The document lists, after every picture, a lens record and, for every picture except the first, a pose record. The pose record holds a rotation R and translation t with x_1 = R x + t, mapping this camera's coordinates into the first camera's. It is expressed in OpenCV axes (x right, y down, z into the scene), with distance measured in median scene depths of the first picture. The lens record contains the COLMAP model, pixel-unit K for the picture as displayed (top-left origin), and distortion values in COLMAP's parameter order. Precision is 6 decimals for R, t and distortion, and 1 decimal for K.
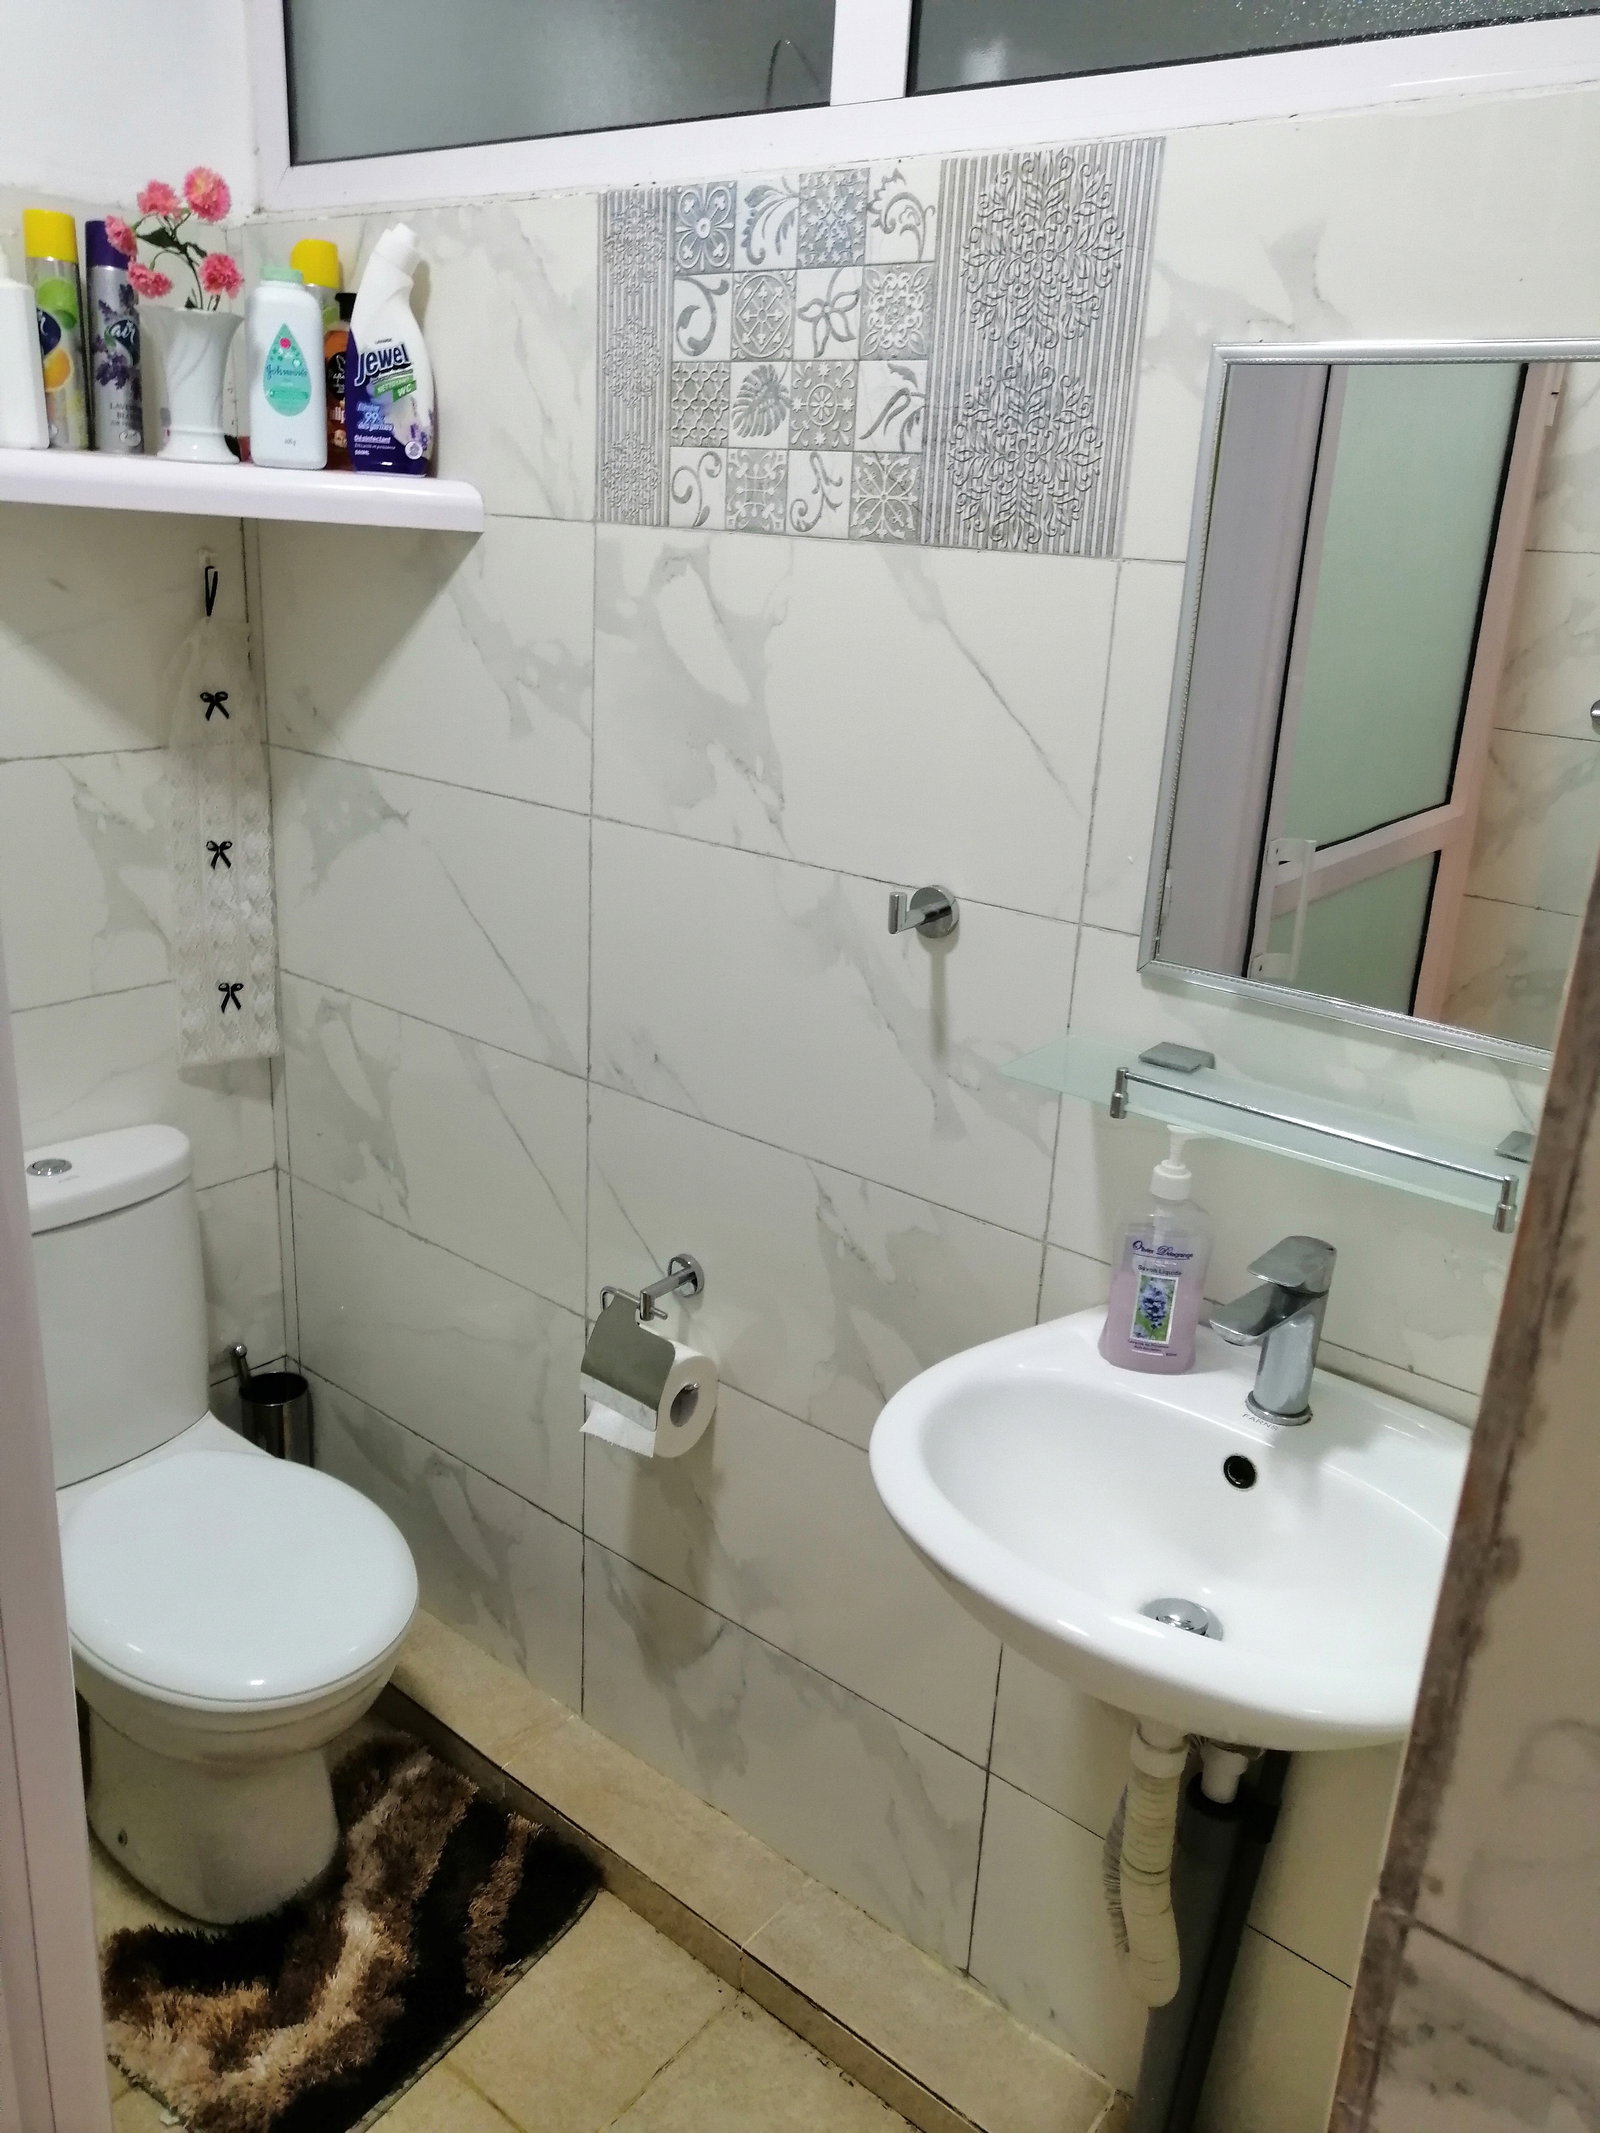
lens RADIAL K [[1639.0, 0, 808.1], [0, 1639.0, 1058.2], [0, 0, 1]] dist [-0.010742, 0.027281]
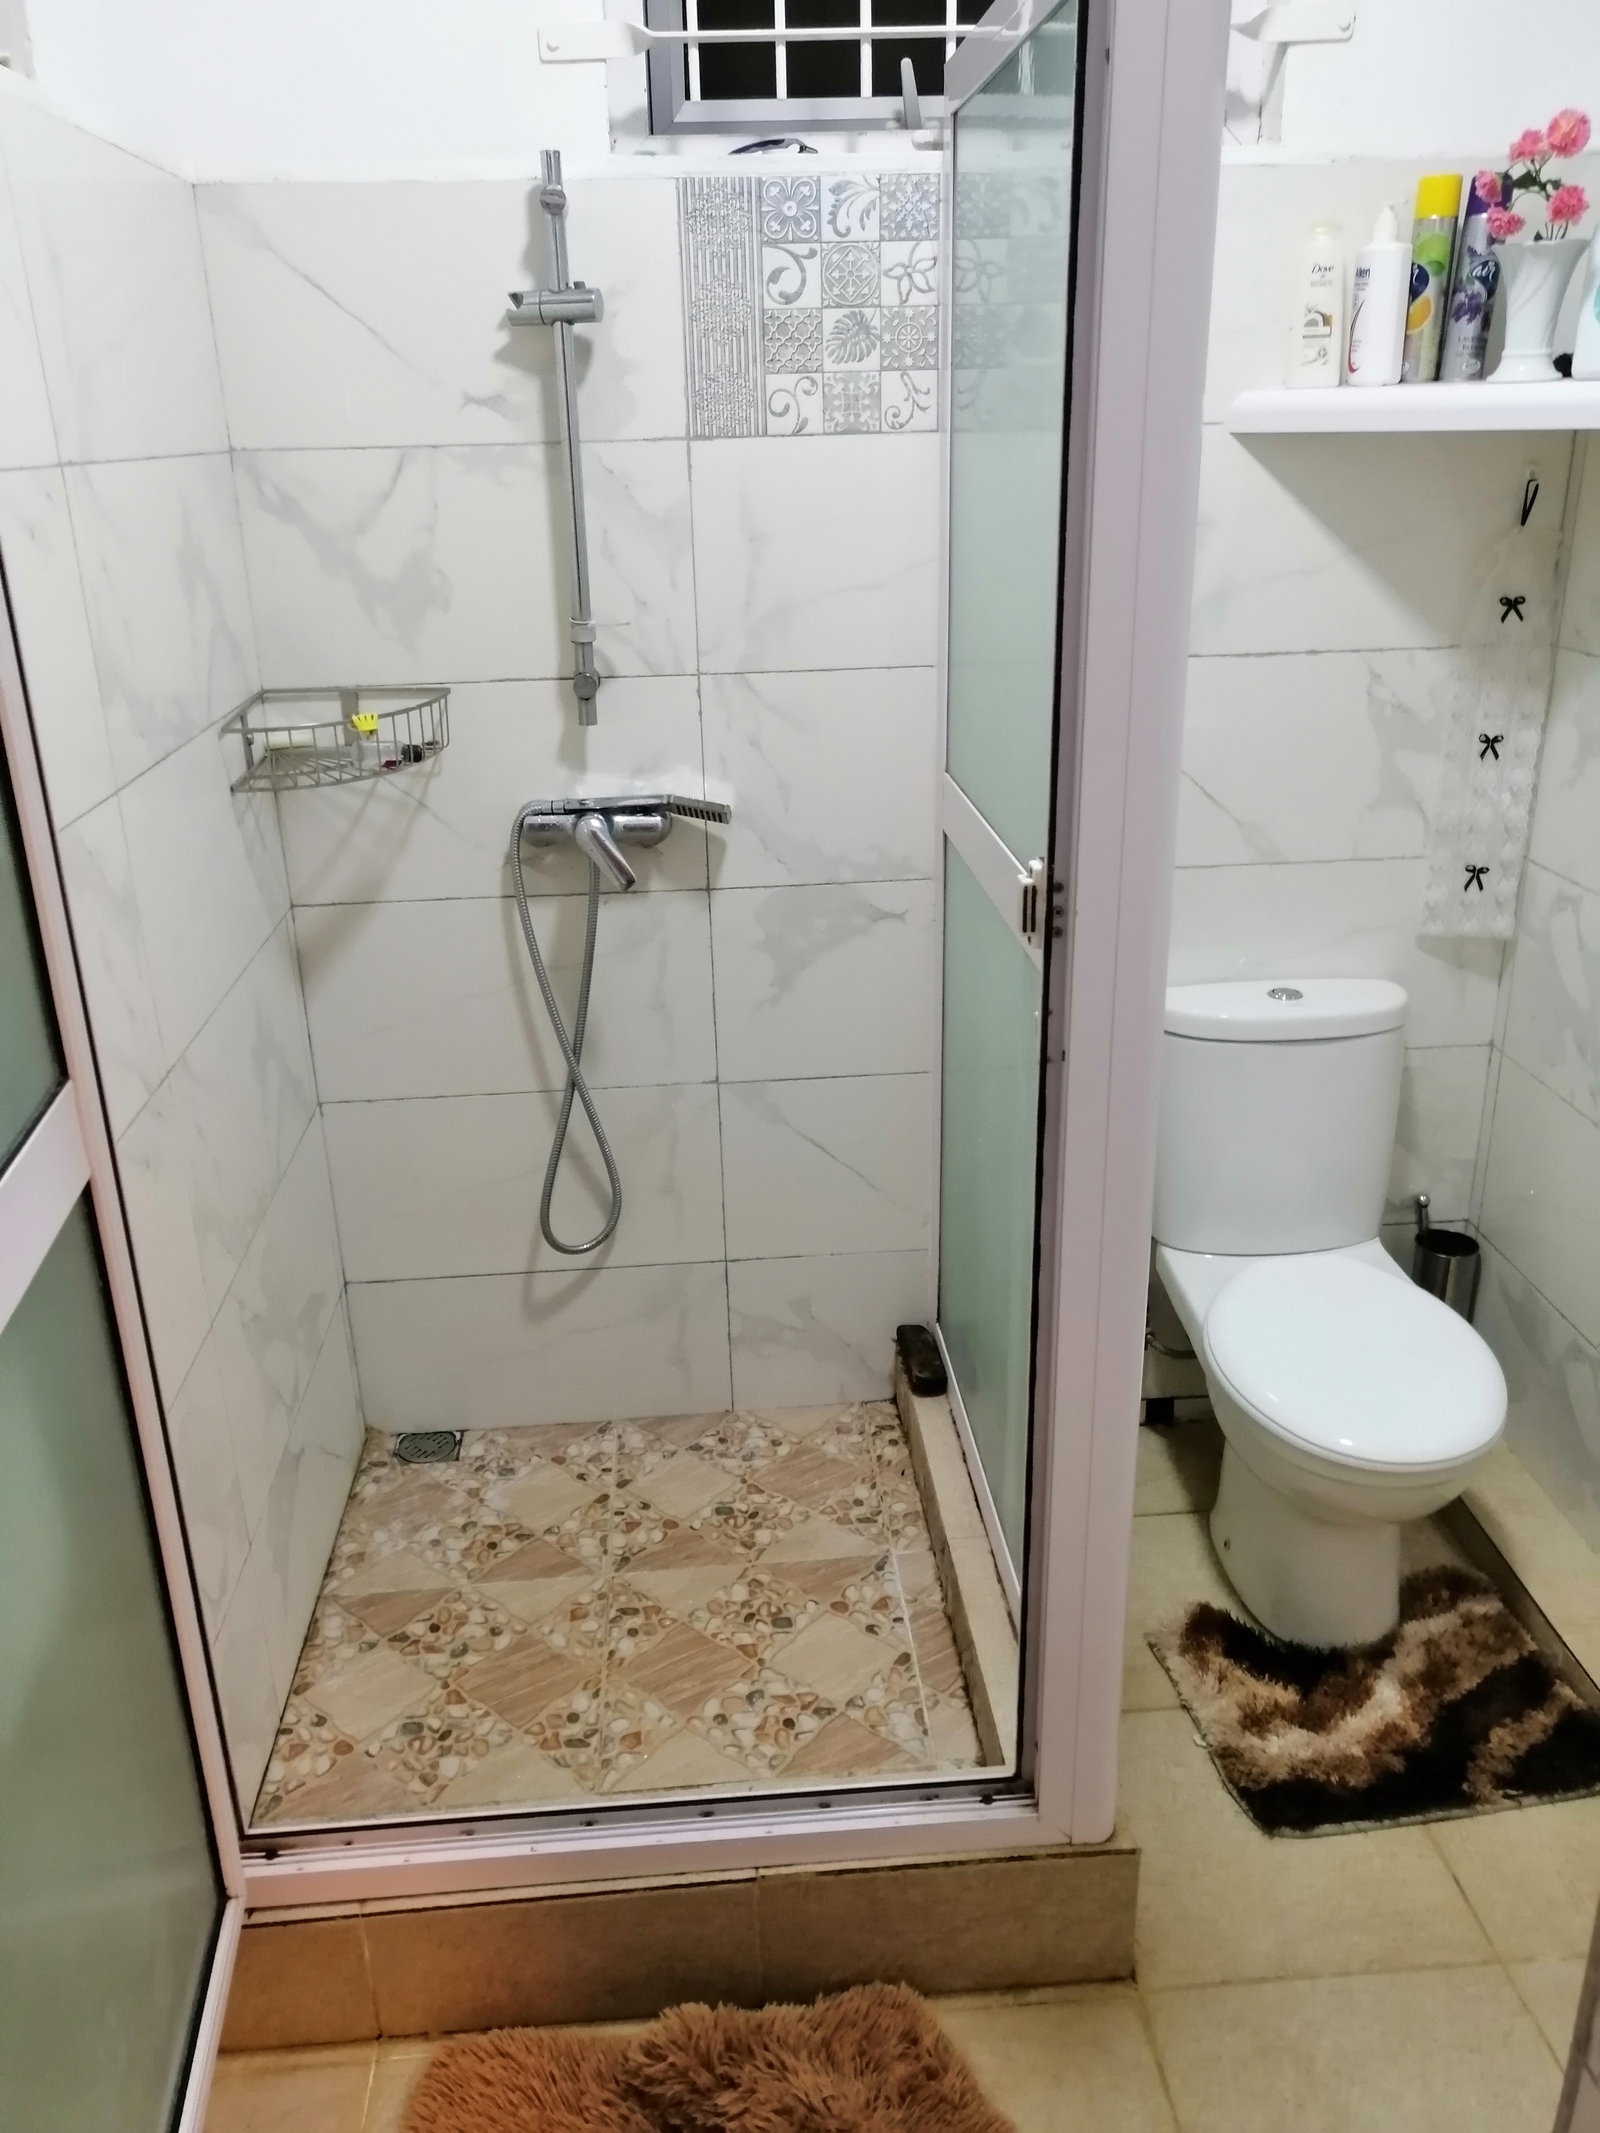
lens RADIAL K [[1639.0, 0, 790.1], [0, 1639.0, 1054.8], [0, 0, 1]] dist [-0.010742, 0.027281]
pose [[0.679308, 0.191976, -0.708298, 0.156253], [-0.169298, 0.980138, 0.103286, 0.049553], [0.714058, 0.049751, 0.698317, -0.101945]]
